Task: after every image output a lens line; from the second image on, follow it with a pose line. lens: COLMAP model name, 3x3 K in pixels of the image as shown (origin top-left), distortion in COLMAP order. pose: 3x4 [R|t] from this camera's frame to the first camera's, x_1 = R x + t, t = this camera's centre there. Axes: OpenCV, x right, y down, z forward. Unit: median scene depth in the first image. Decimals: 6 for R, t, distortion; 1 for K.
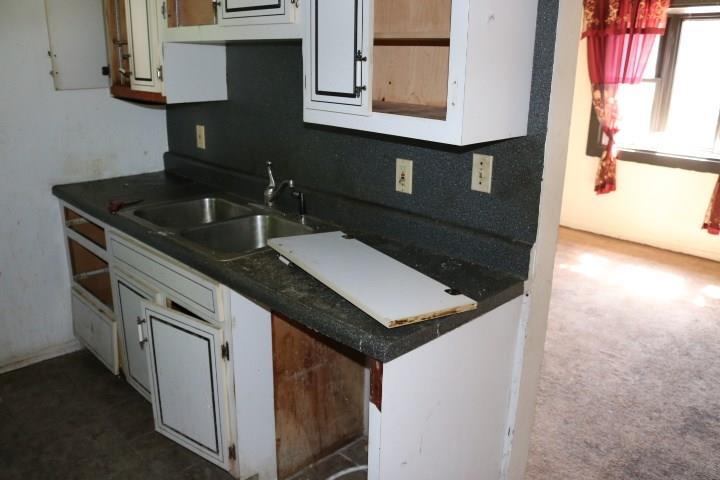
lens RADIAL K [[577.2, 0, 358.0], [0, 577.2, 243.3], [0, 0, 1]] dist [-0.072060, 0.013233]
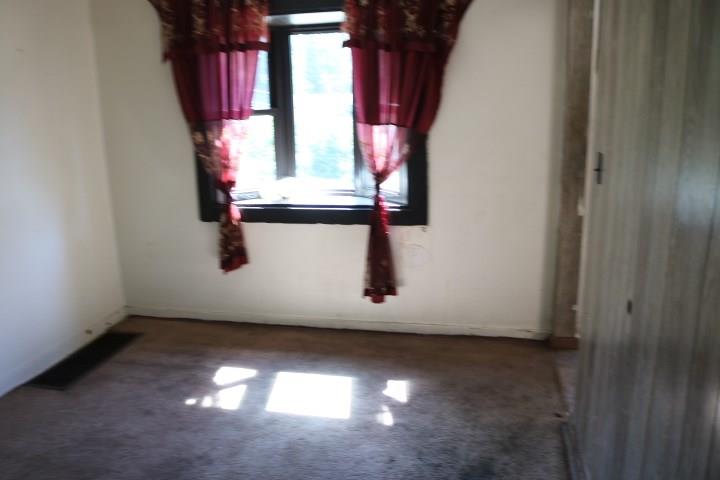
lens RADIAL K [[577.2, 0, 361.1], [0, 577.2, 240.1], [0, 0, 1]] dist [-0.072060, 0.013233]
pose [[0.816695, -0.141599, 0.559427, 0.170456], [0.208548, 0.976330, -0.057331, -0.052088], [-0.538067, 0.163489, 0.826895, 0.319264]]
